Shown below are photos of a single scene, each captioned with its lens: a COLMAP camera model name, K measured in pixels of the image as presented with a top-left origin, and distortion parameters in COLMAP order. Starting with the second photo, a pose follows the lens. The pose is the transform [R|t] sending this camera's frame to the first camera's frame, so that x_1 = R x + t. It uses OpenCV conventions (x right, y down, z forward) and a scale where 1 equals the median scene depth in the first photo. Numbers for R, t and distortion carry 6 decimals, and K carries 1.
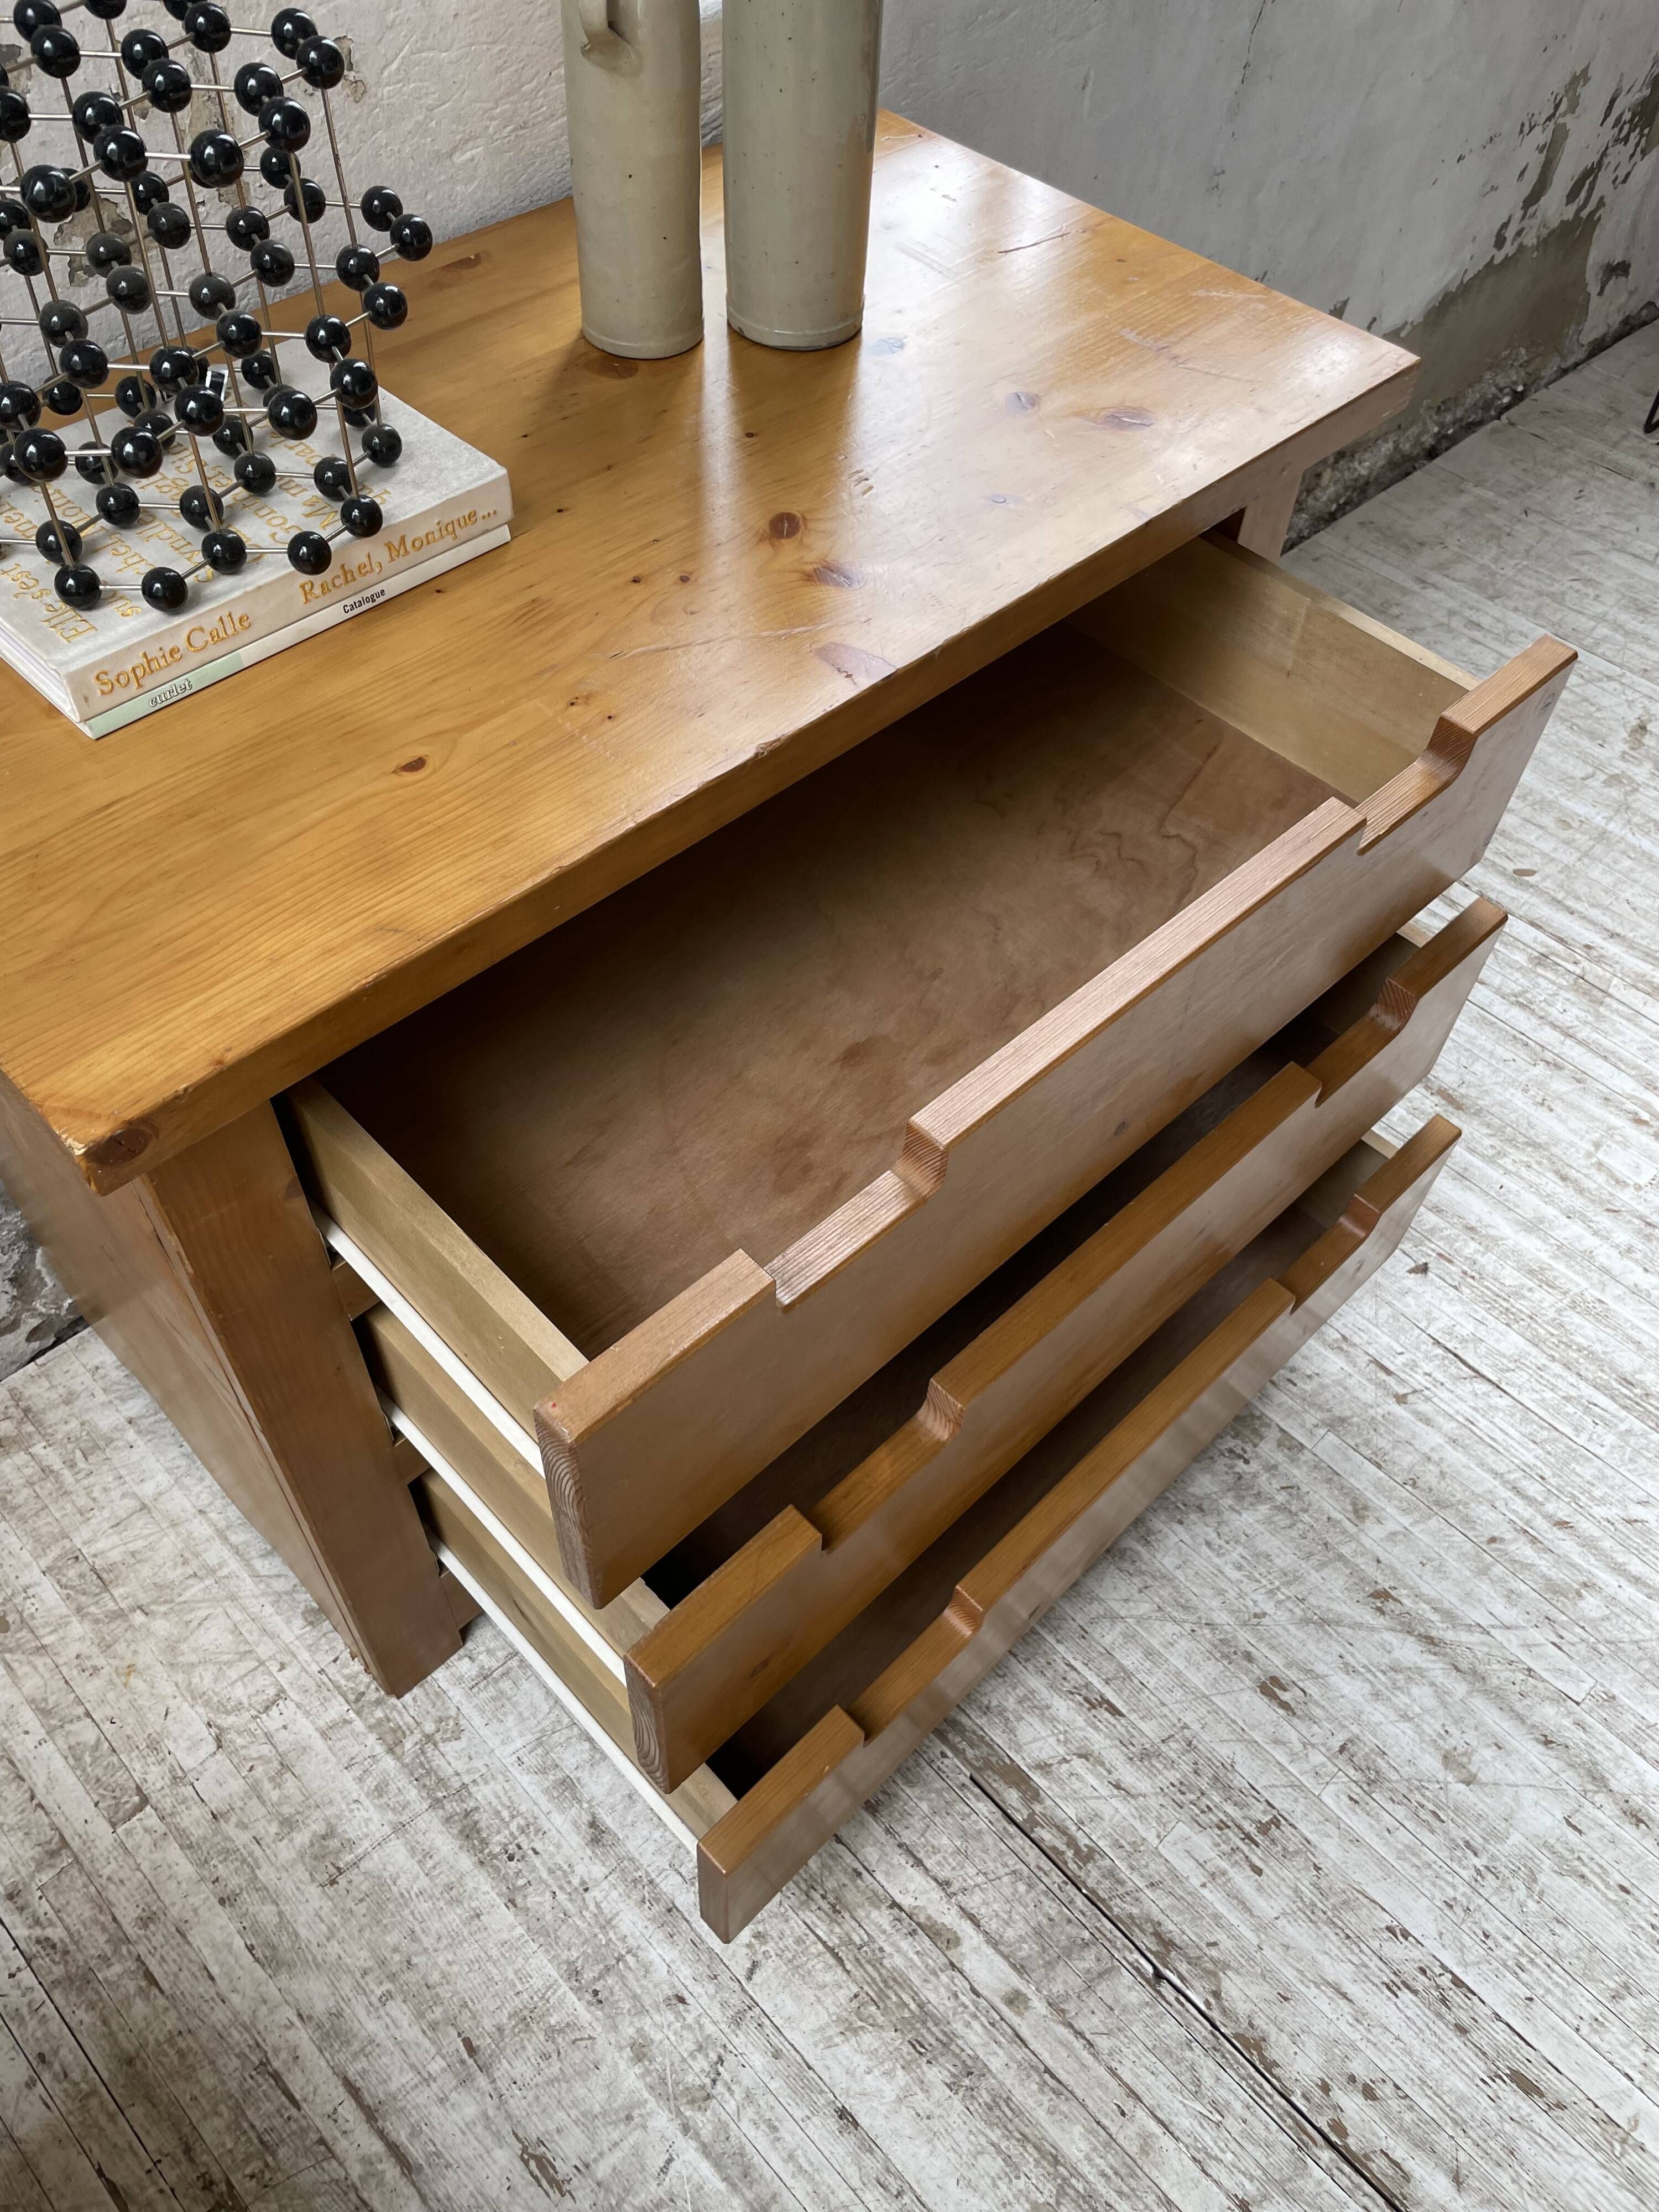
lens RADIAL K [[1682.0, 0, 837.2], [0, 1682.0, 1093.6], [0, 0, 1]] dist [0.088561, -0.120919]
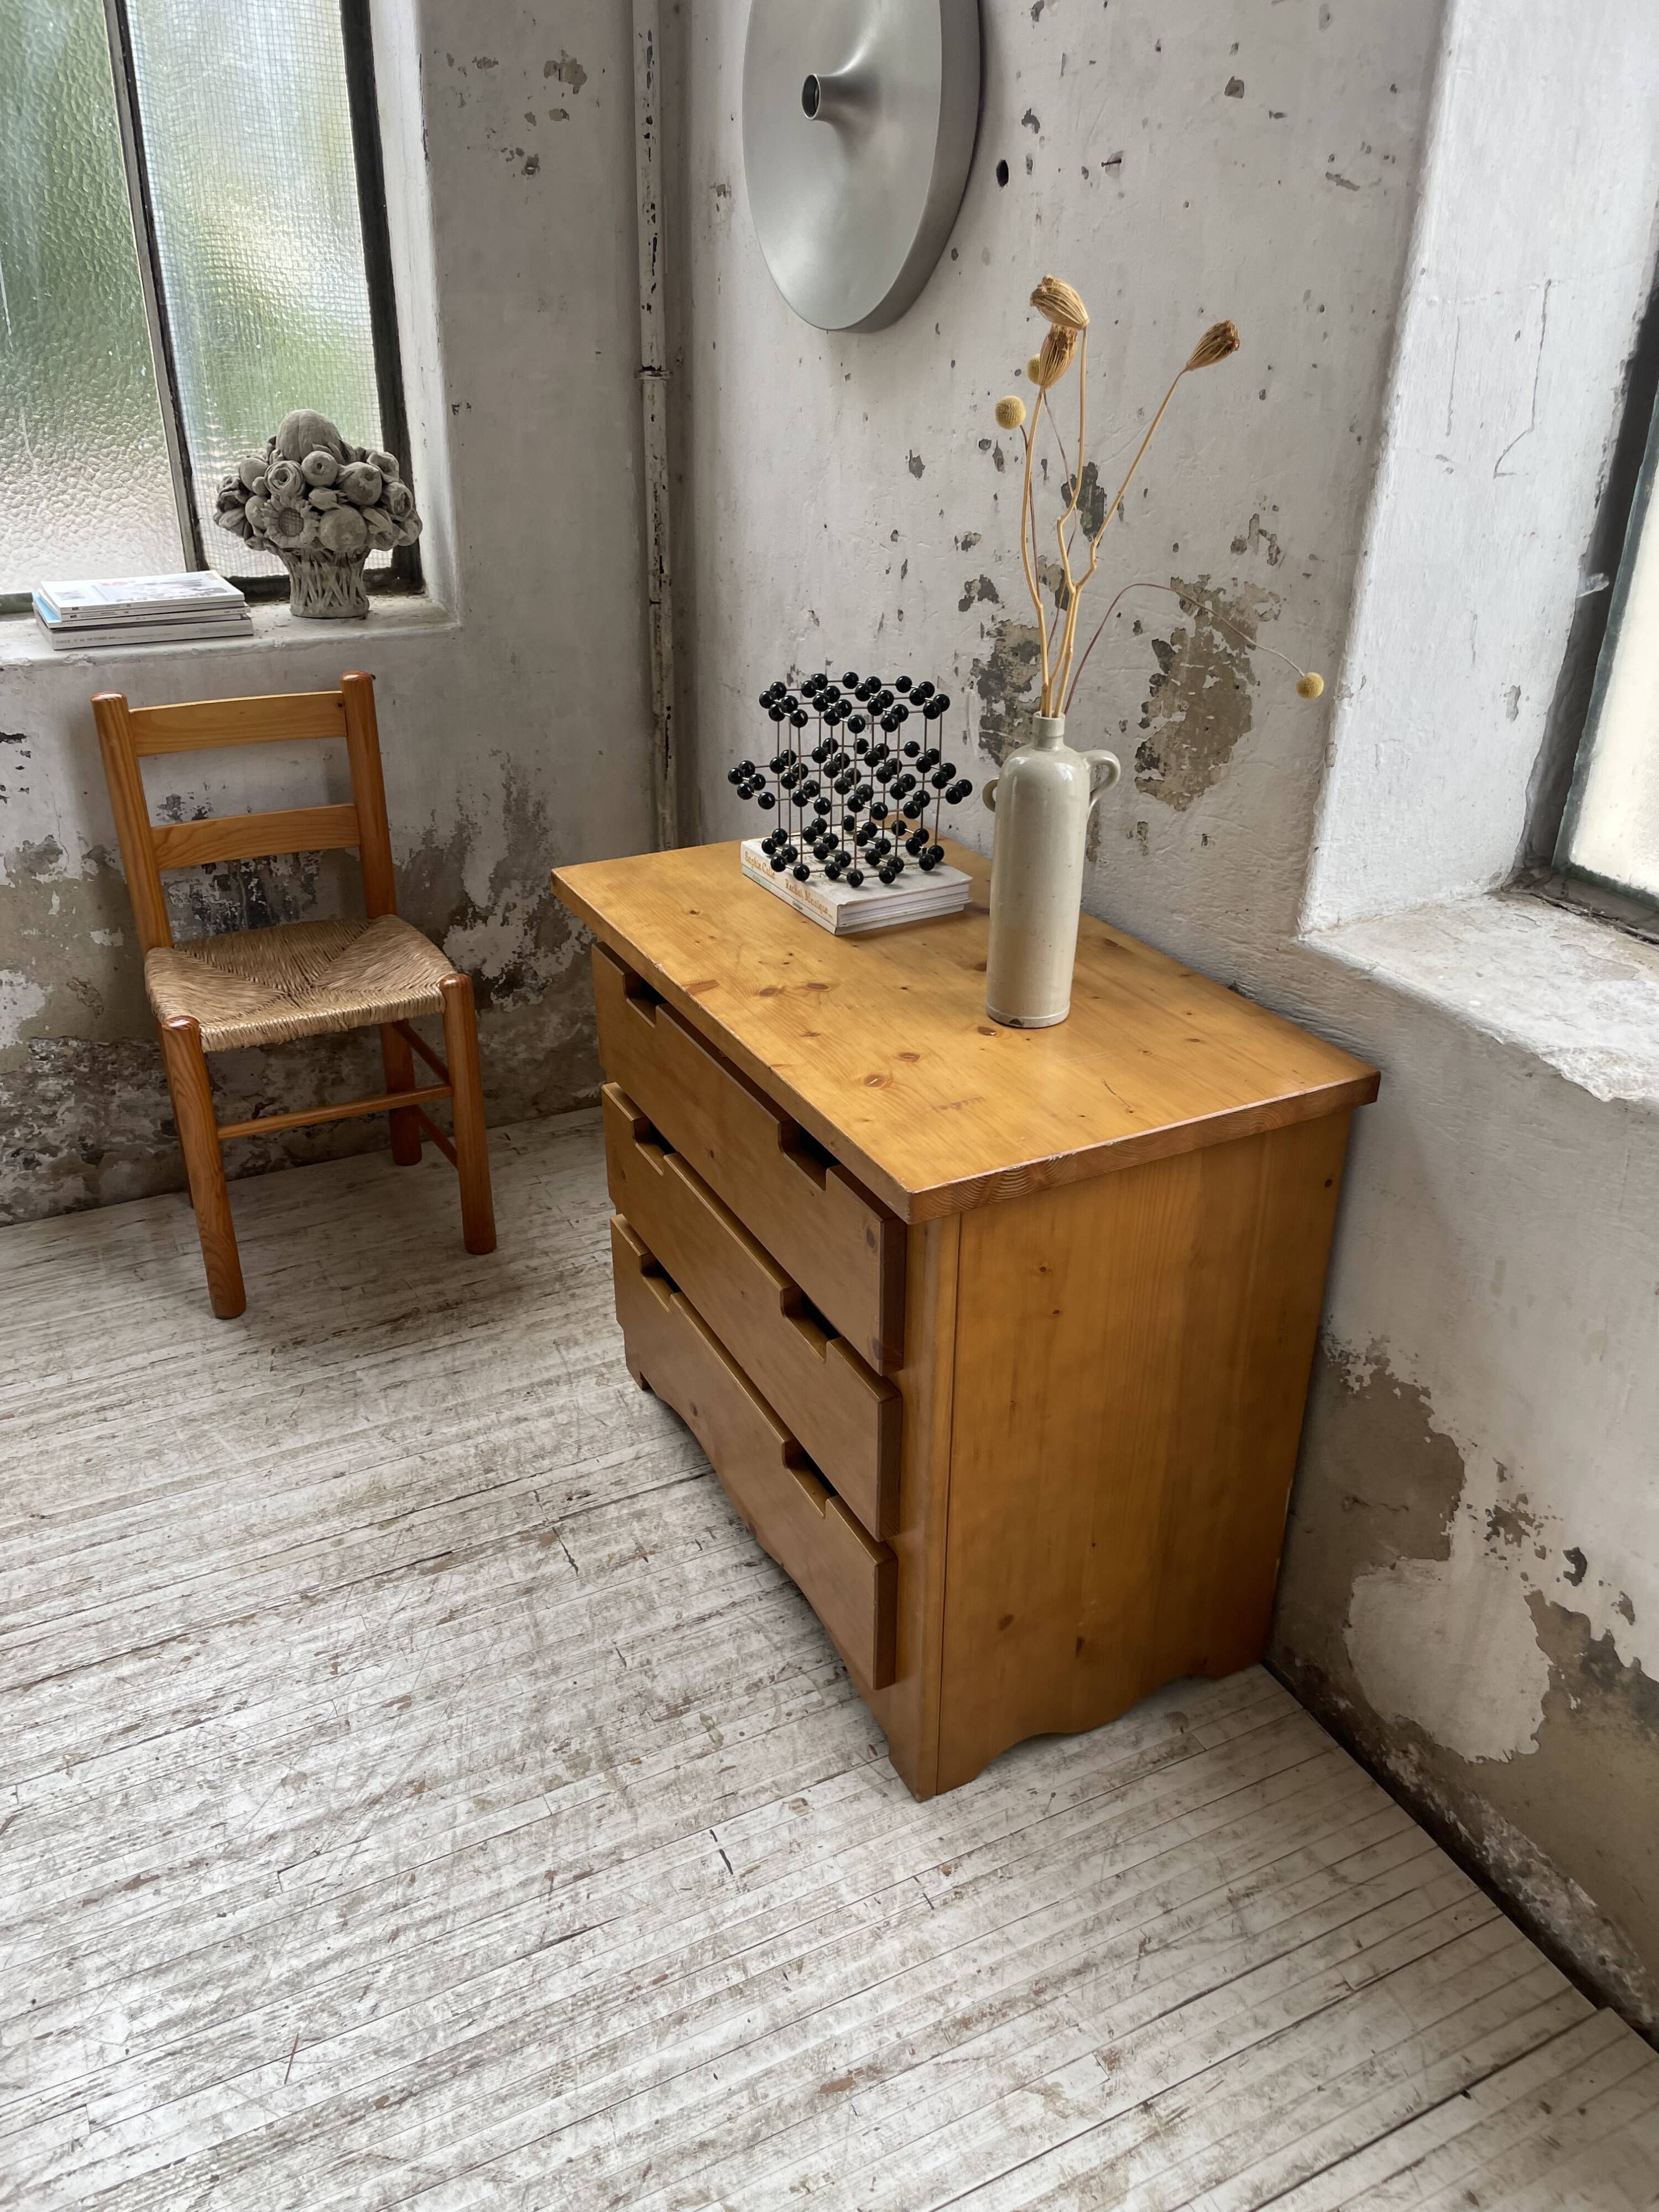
lens RADIAL K [[1682.0, 0, 802.8], [0, 1682.0, 1112.5], [0, 0, 1]] dist [0.088561, -0.120919]
pose [[-0.303785, 0.403963, -0.862861, 1.258972], [-0.746579, 0.461709, 0.479003, -0.875548], [0.591890, 0.789708, 0.161330, 0.590848]]
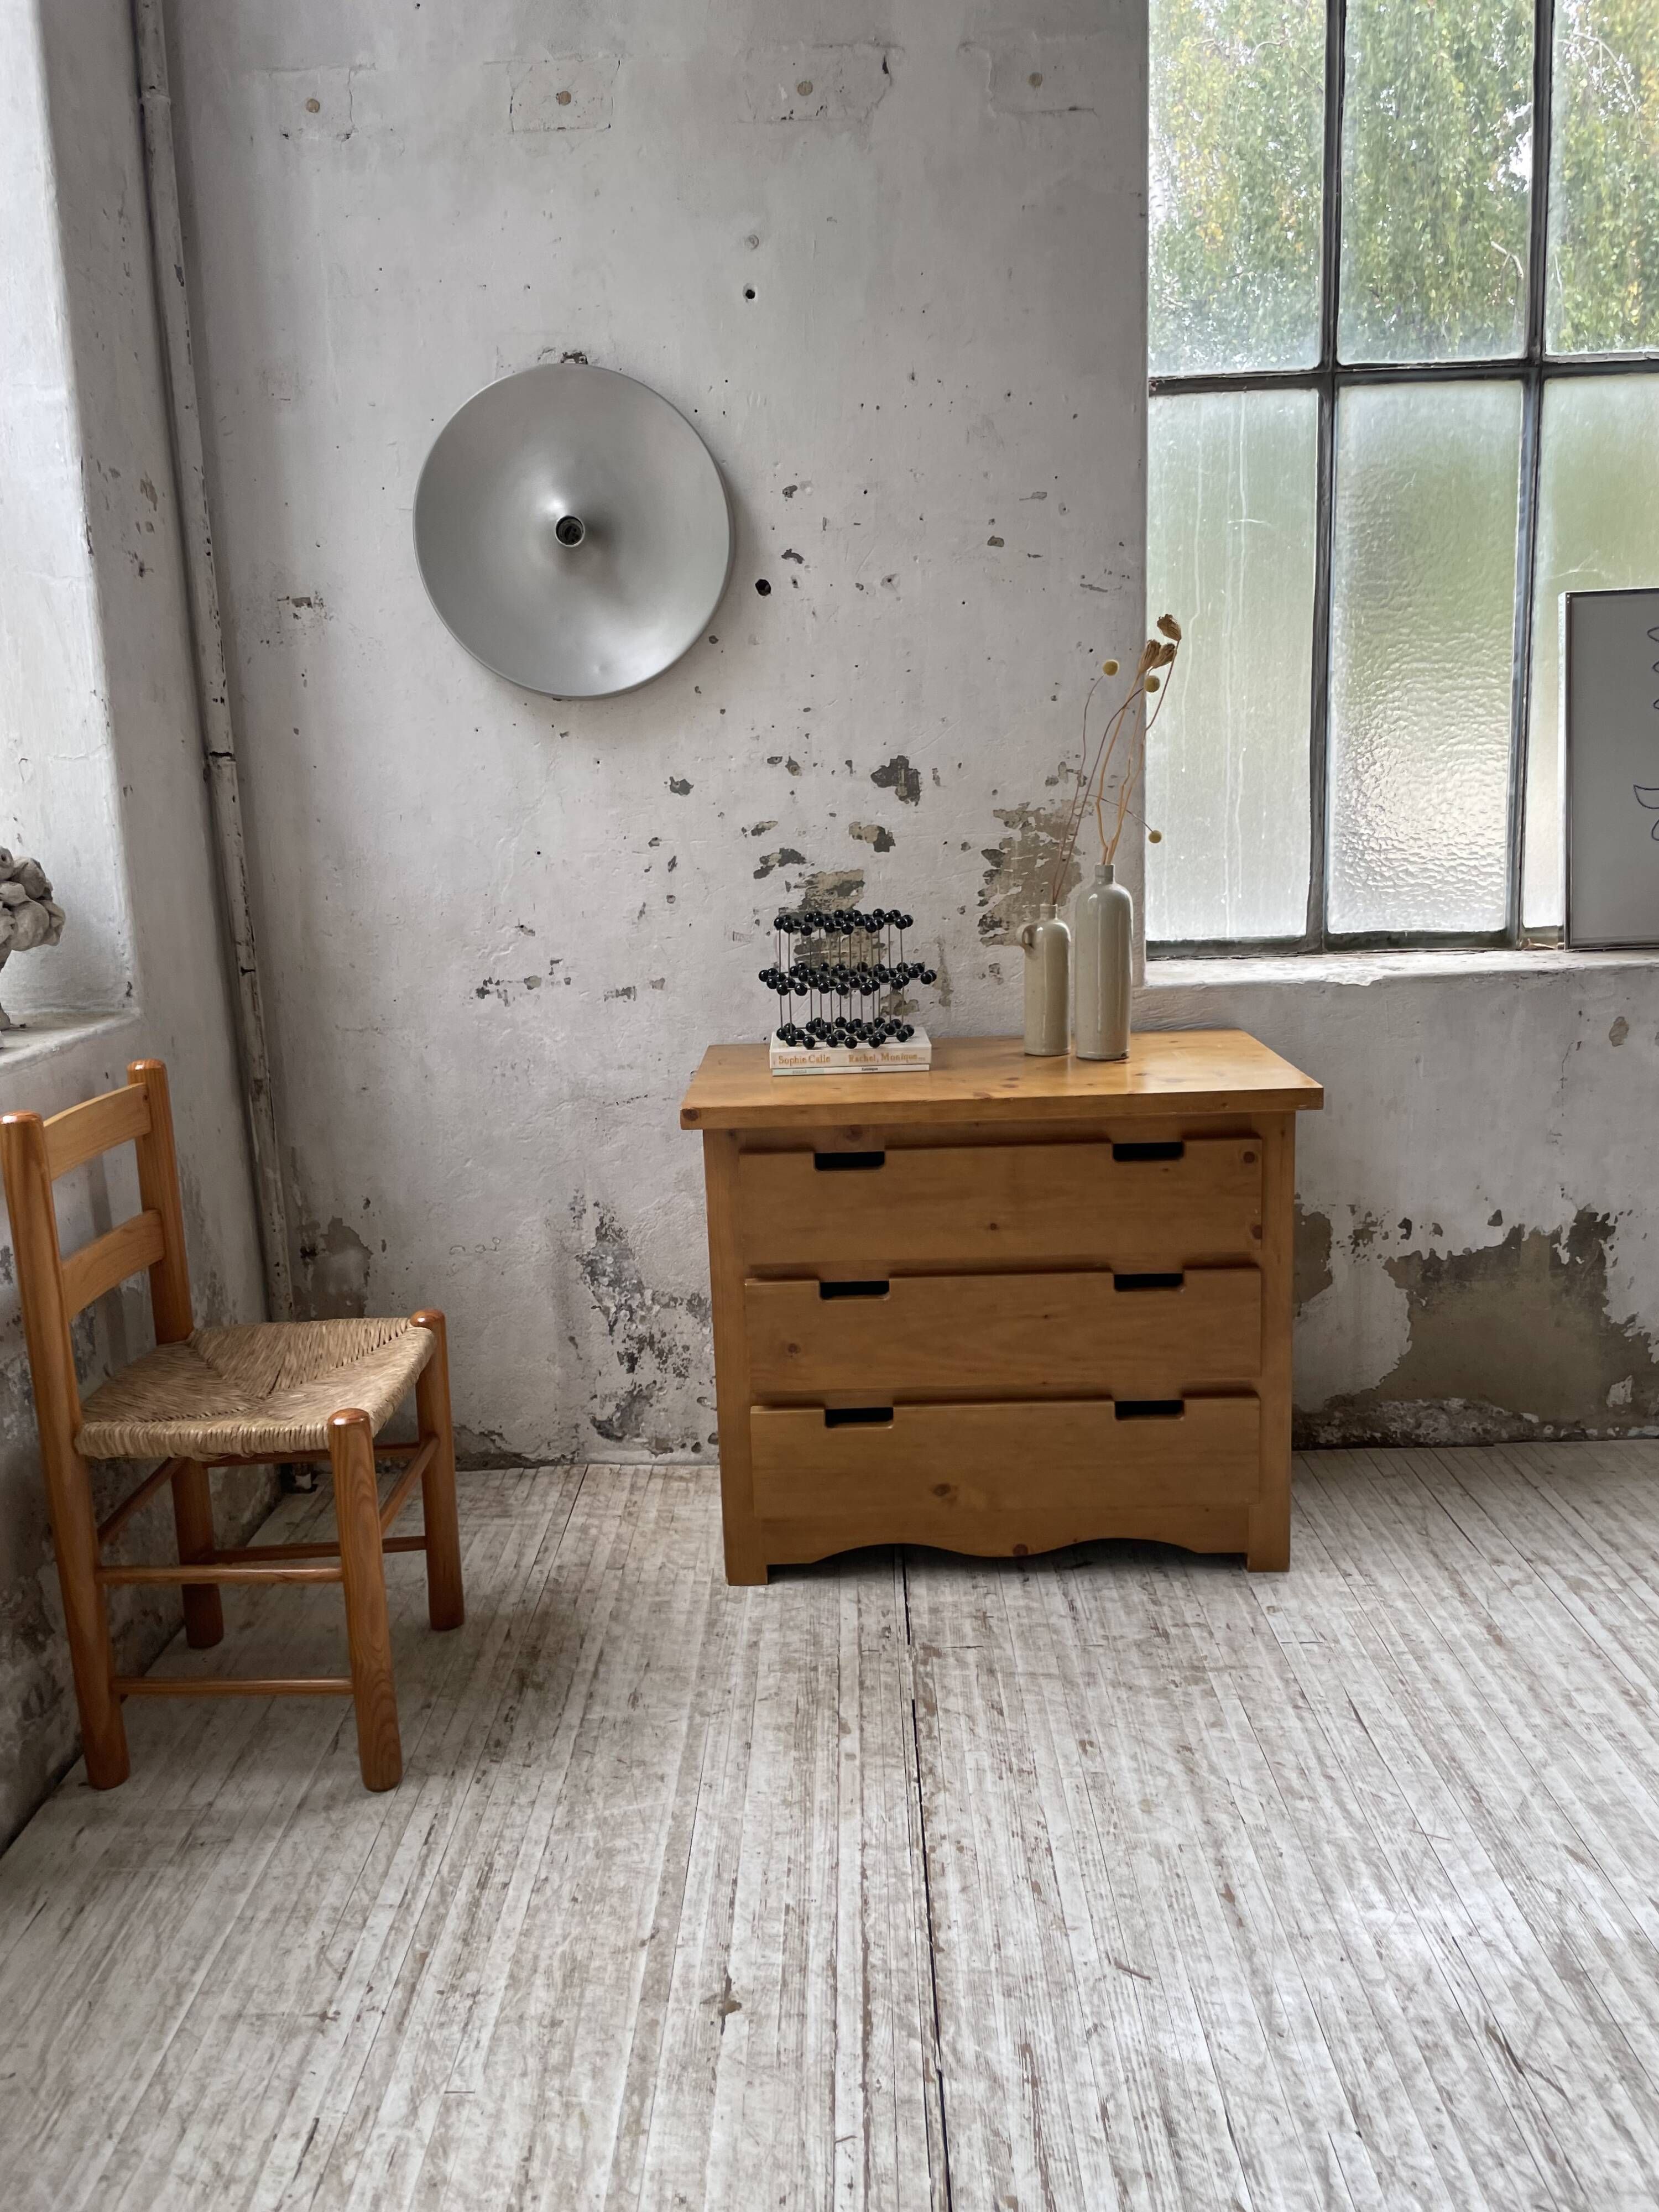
lens RADIAL K [[1682.0, 0, 839.7], [0, 1682.0, 1084.8], [0, 0, 1]] dist [0.088561, -0.120919]
pose [[0.713120, 0.077722, -0.696720, 1.240246], [-0.505841, 0.745135, -0.434625, 0.742633], [0.485371, 0.662370, 0.570685, -0.509465]]
